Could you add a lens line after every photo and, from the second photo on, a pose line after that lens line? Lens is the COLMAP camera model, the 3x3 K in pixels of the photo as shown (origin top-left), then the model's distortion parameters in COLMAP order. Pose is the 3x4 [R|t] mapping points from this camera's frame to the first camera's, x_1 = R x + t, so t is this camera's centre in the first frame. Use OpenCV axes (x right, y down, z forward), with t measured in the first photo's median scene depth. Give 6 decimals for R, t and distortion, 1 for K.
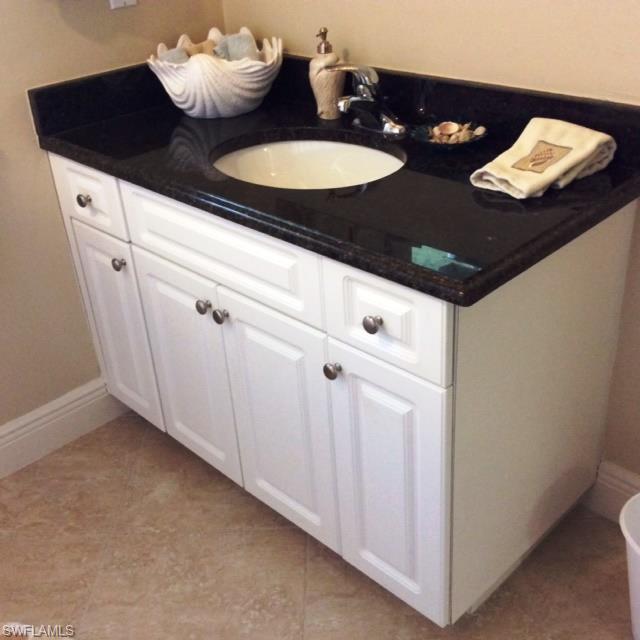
lens RADIAL K [[798.7, 0, 320.0], [0, 798.7, 320.0], [0, 0, 1]] dist [0.168598, -0.386136]
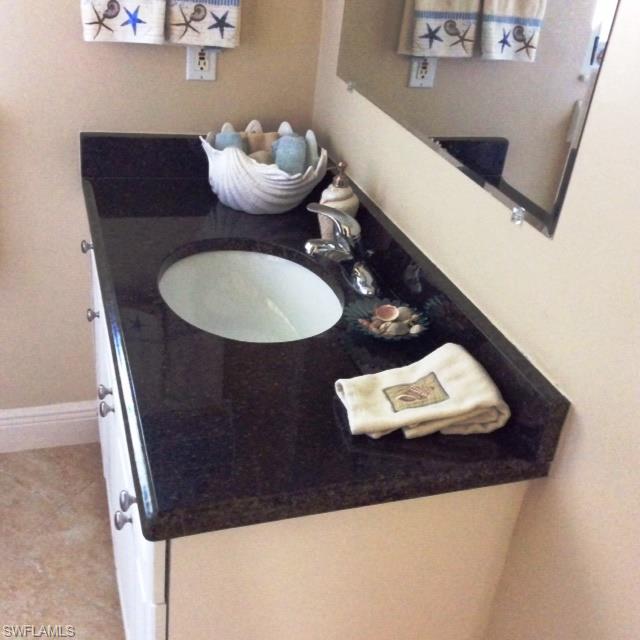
lens RADIAL K [[798.7, 0, 320.0], [0, 798.7, 320.0], [0, 0, 1]] dist [0.168598, -0.386136]
pose [[0.881114, 0.354509, -0.312987, 0.328490], [-0.359036, 0.932231, 0.045153, -0.213465], [0.307783, 0.072589, 0.948683, 0.112155]]
